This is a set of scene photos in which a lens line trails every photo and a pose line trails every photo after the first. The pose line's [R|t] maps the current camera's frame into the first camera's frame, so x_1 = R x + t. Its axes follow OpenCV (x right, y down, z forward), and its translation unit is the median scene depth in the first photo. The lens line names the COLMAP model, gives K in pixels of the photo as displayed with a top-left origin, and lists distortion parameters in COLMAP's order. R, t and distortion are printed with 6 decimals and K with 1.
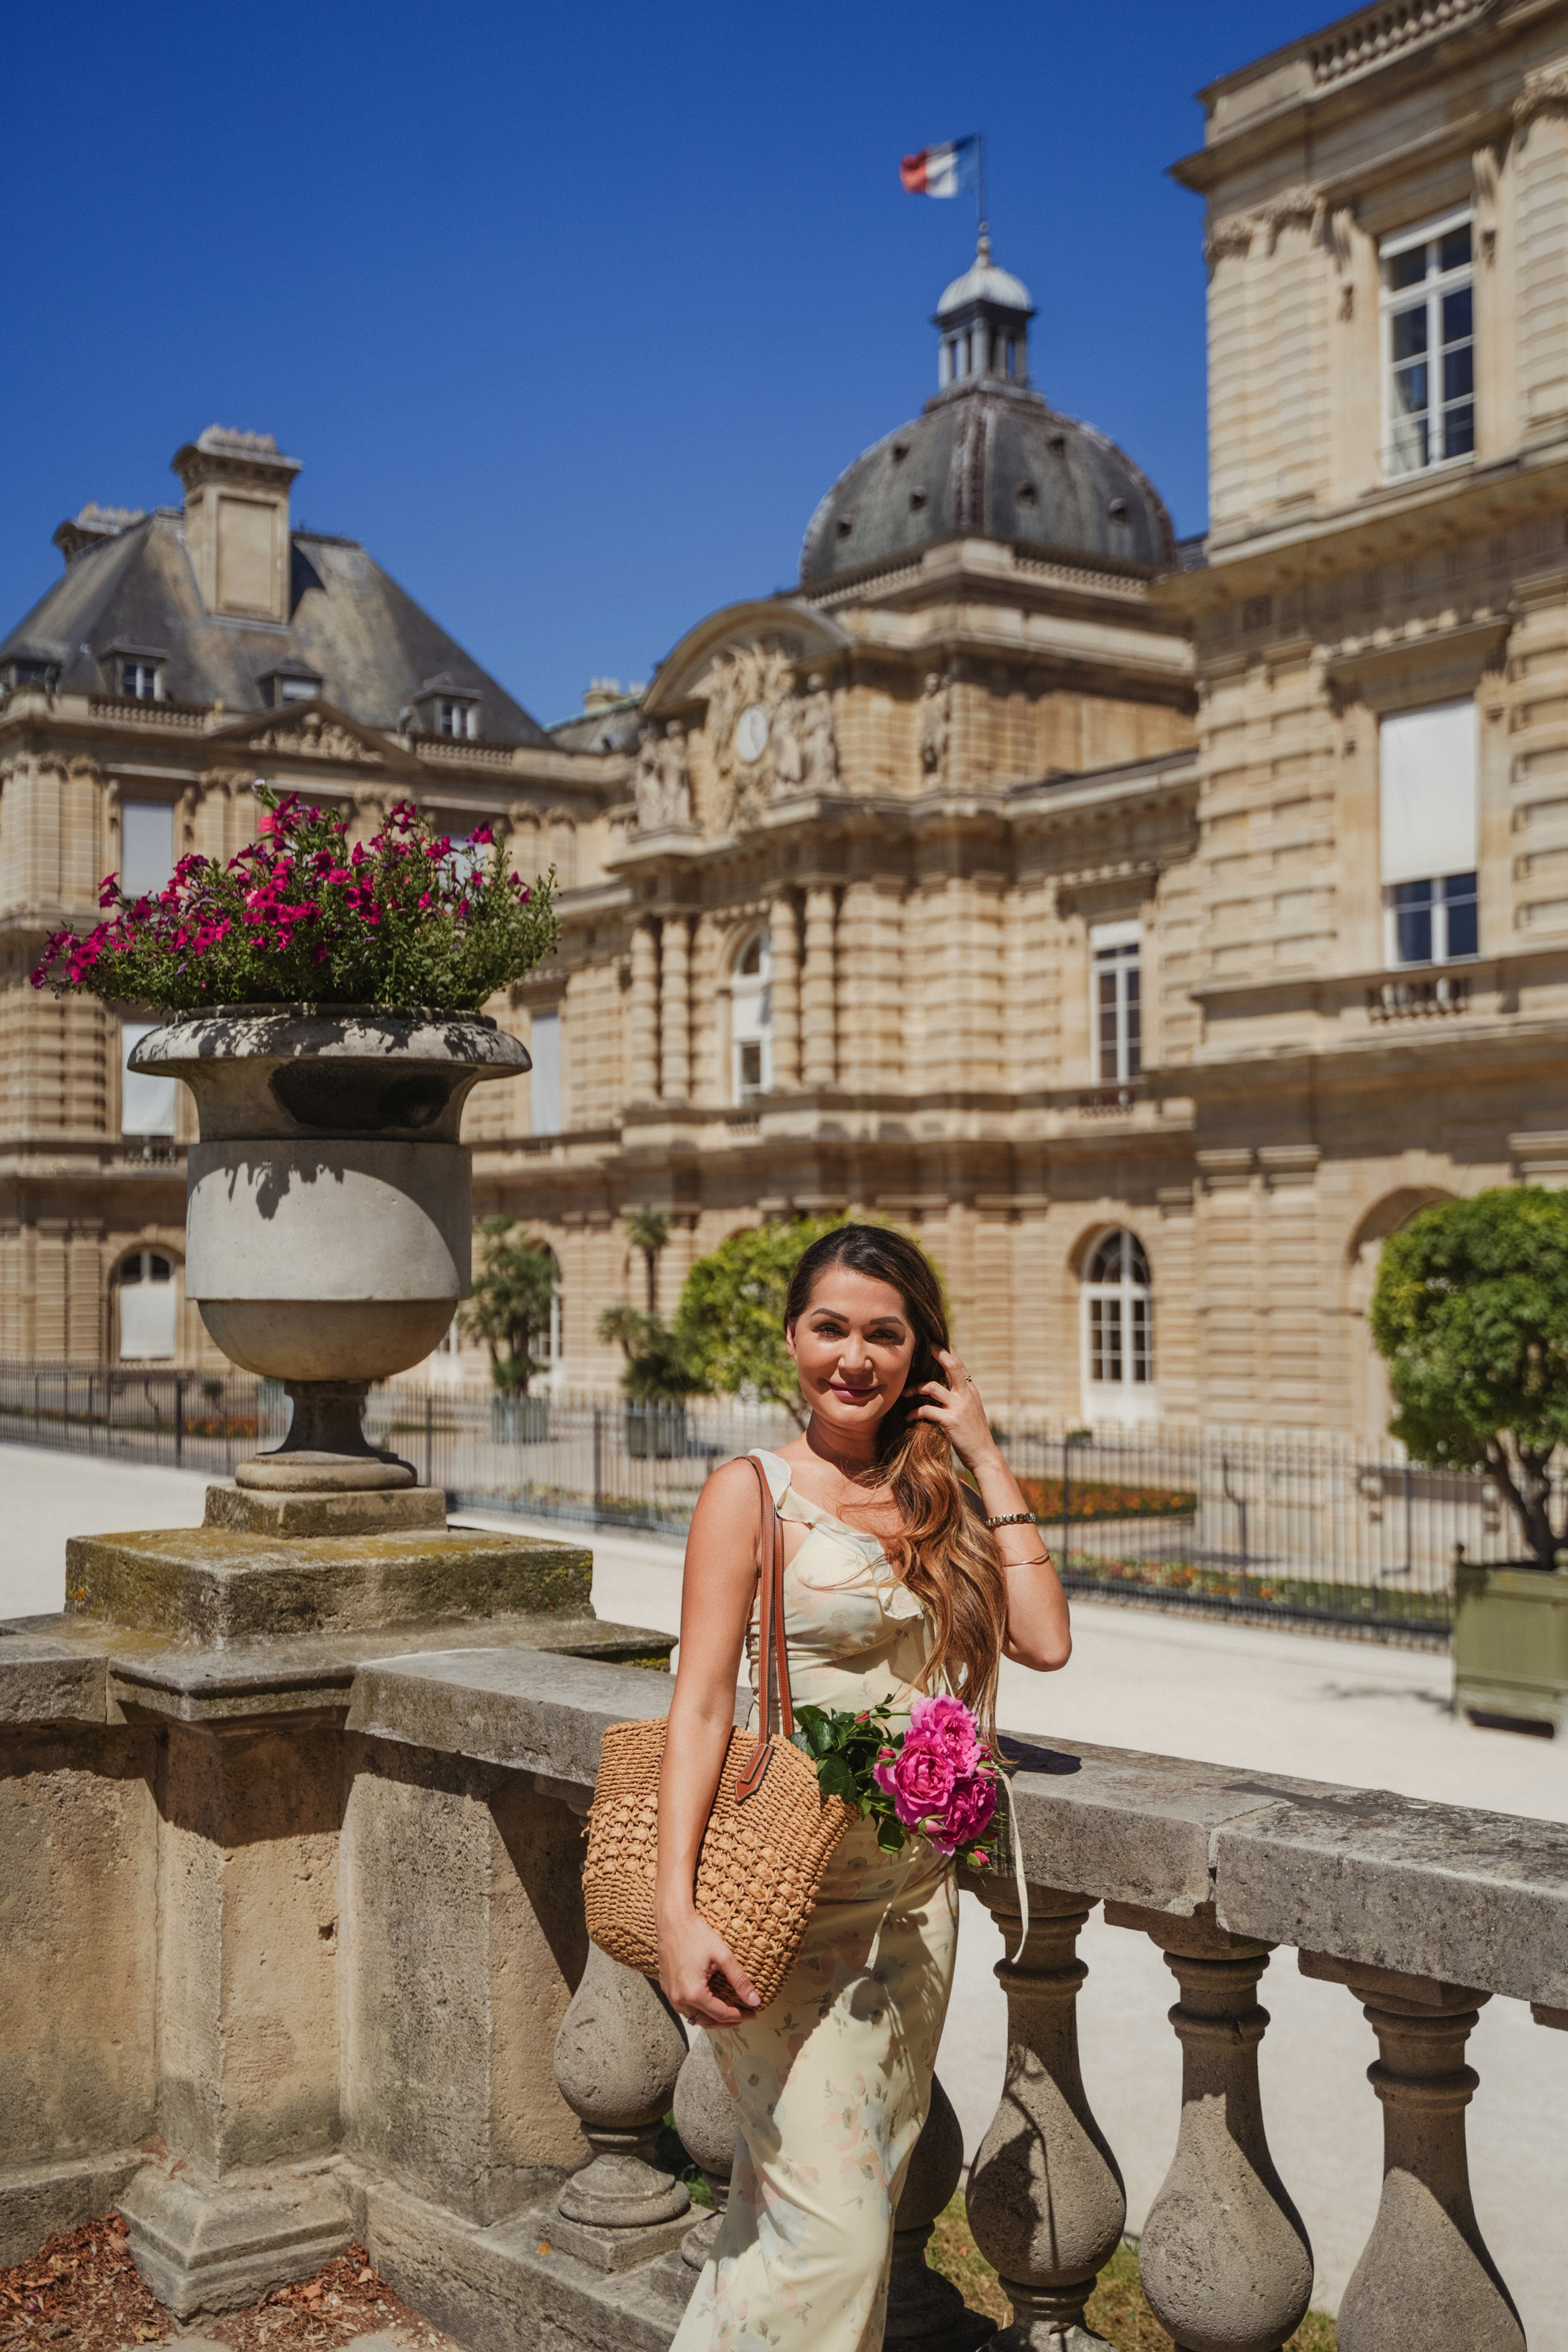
lens RADIAL K [[2772.0, 0, 783.0], [0, 2772.0, 1164.7], [0, 0, 1]] dist [-0.007142, 0.163810]
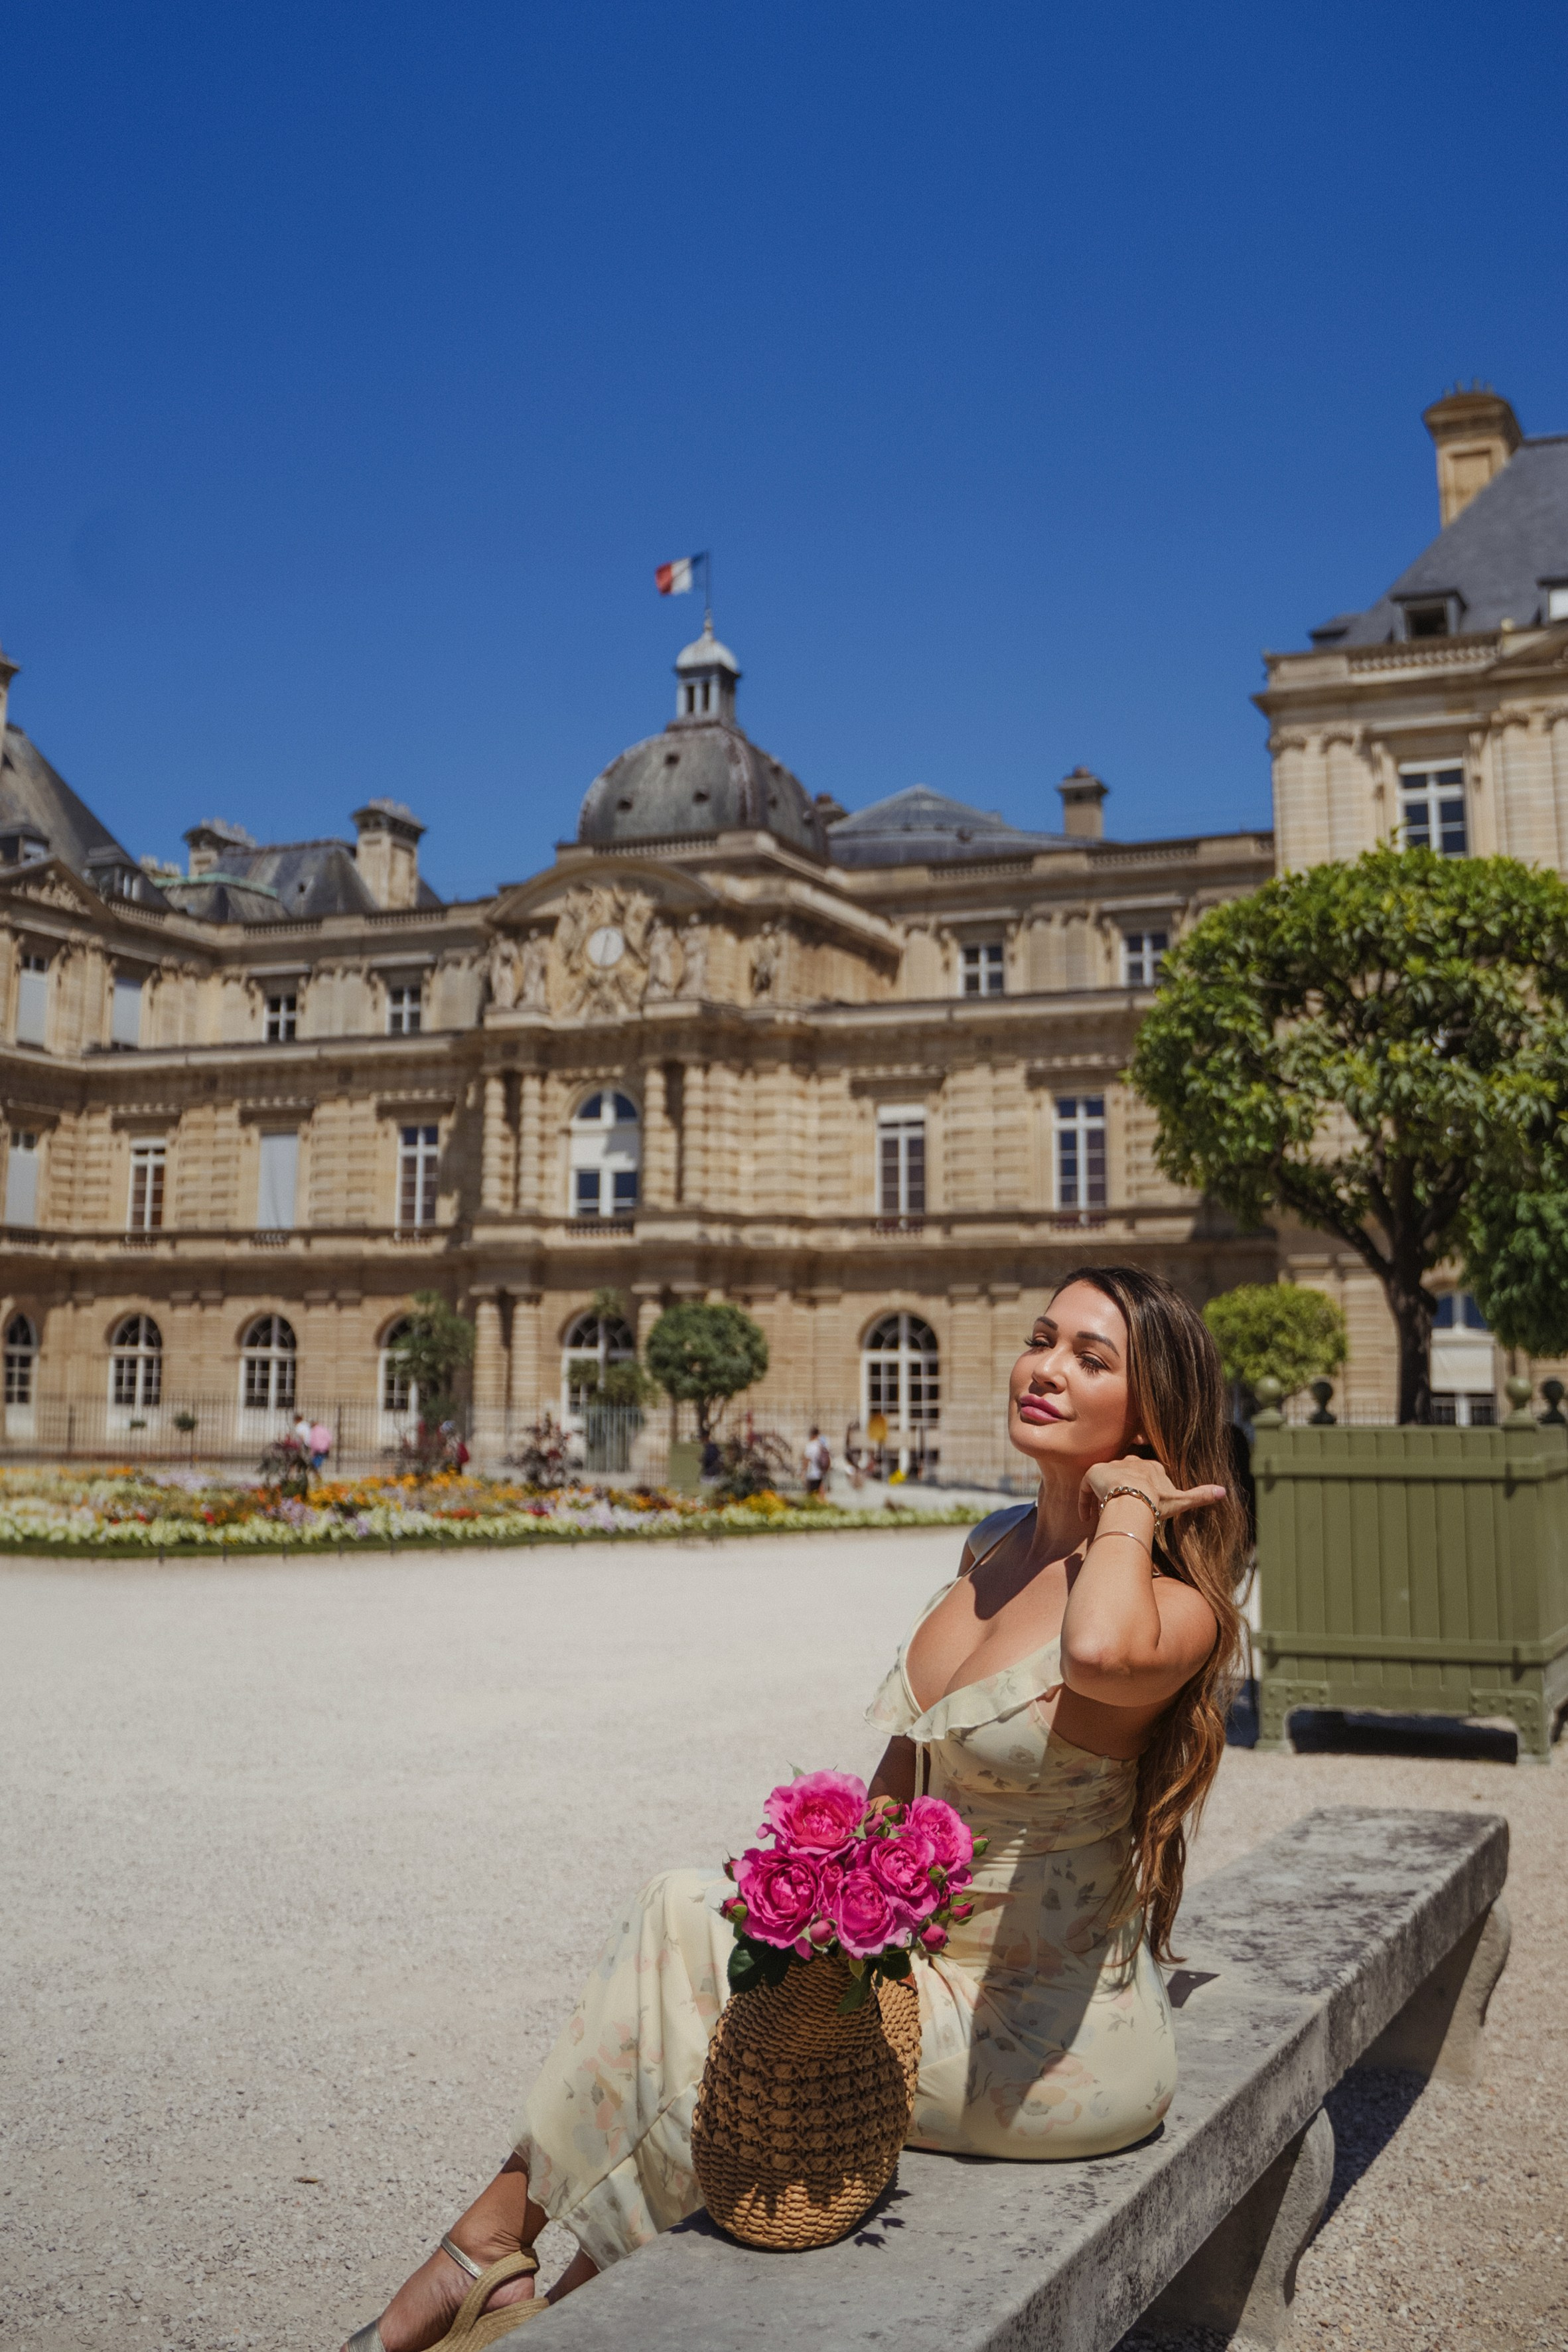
lens RADIAL K [[2477.8, 0, 758.3], [0, 2477.8, 851.5], [0, 0, 1]] dist [-0.104880, 0.050311]
pose [[0.870069, 0.121950, 0.477606, -0.582861], [-0.034638, 0.981644, -0.187549, 0.029992], [-0.491711, 0.146638, 0.858322, -0.118128]]
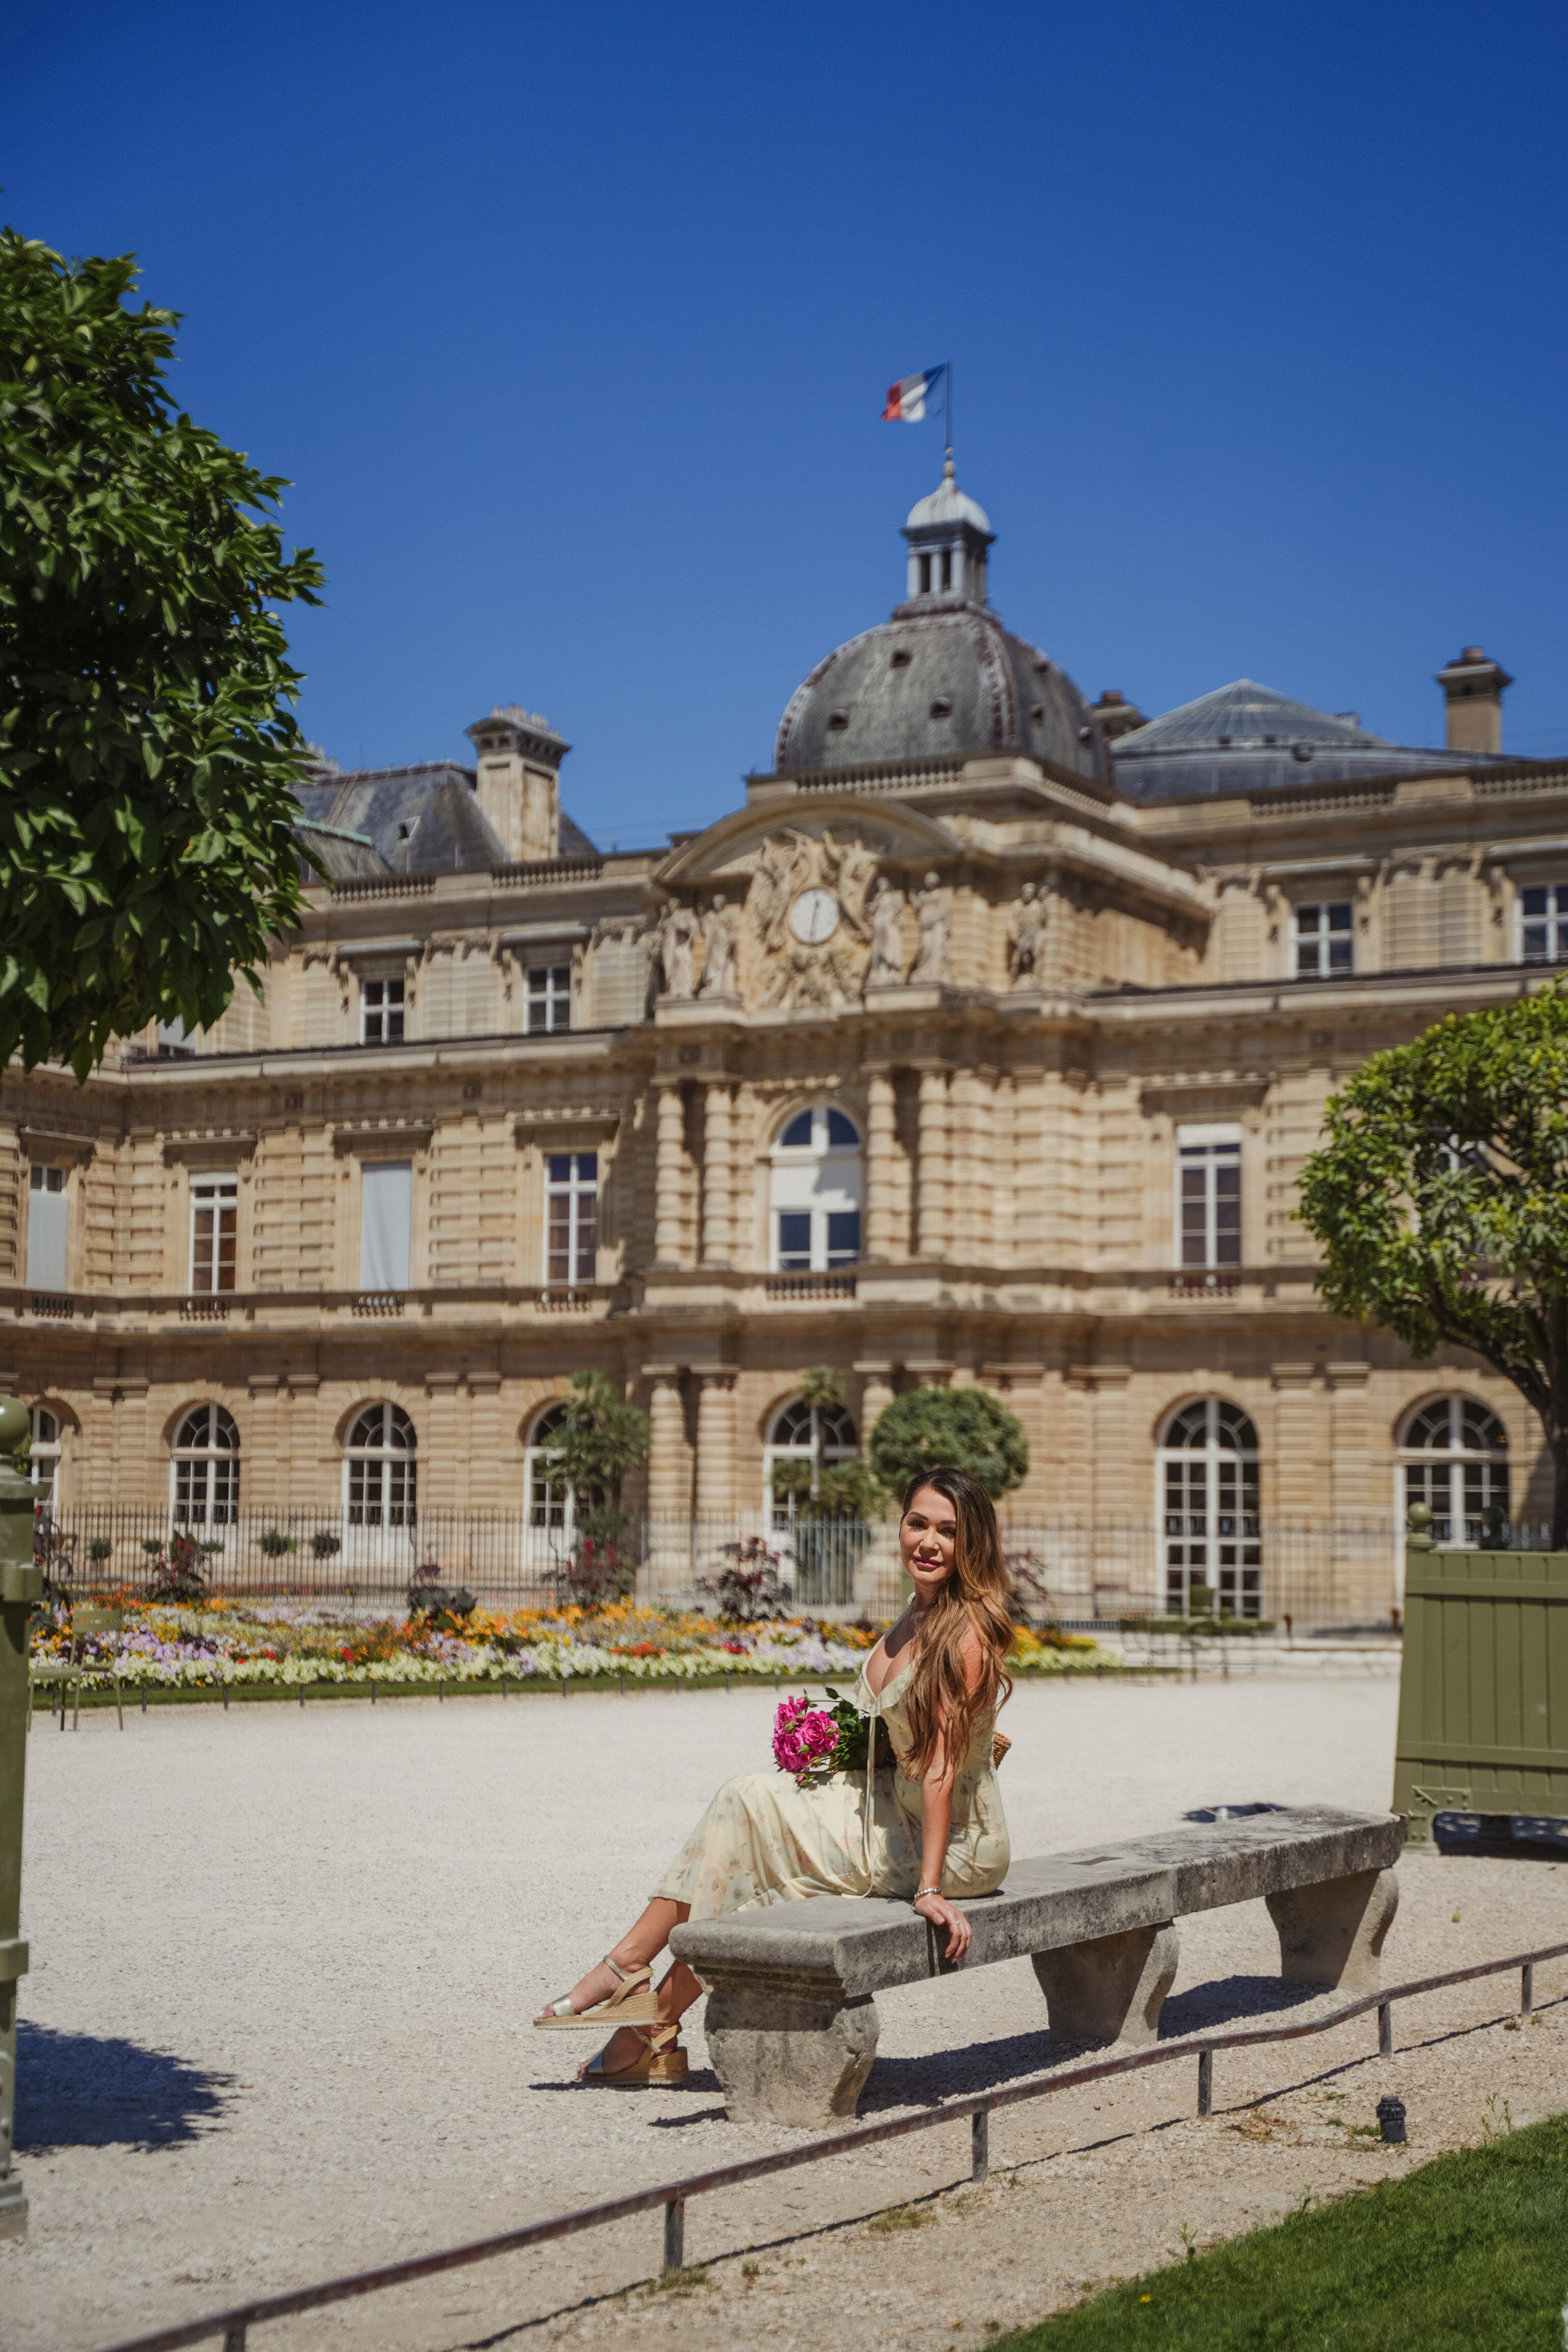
lens RADIAL K [[3495.0, 0, 783.4], [0, 3495.0, 1177.1], [0, 0, 1]] dist [0.117634, 0.136929]
pose [[0.903524, 0.056525, 0.424793, -0.618086], [-0.033320, 0.997528, -0.061866, 0.026405], [-0.427240, 0.041744, 0.903174, -0.195179]]
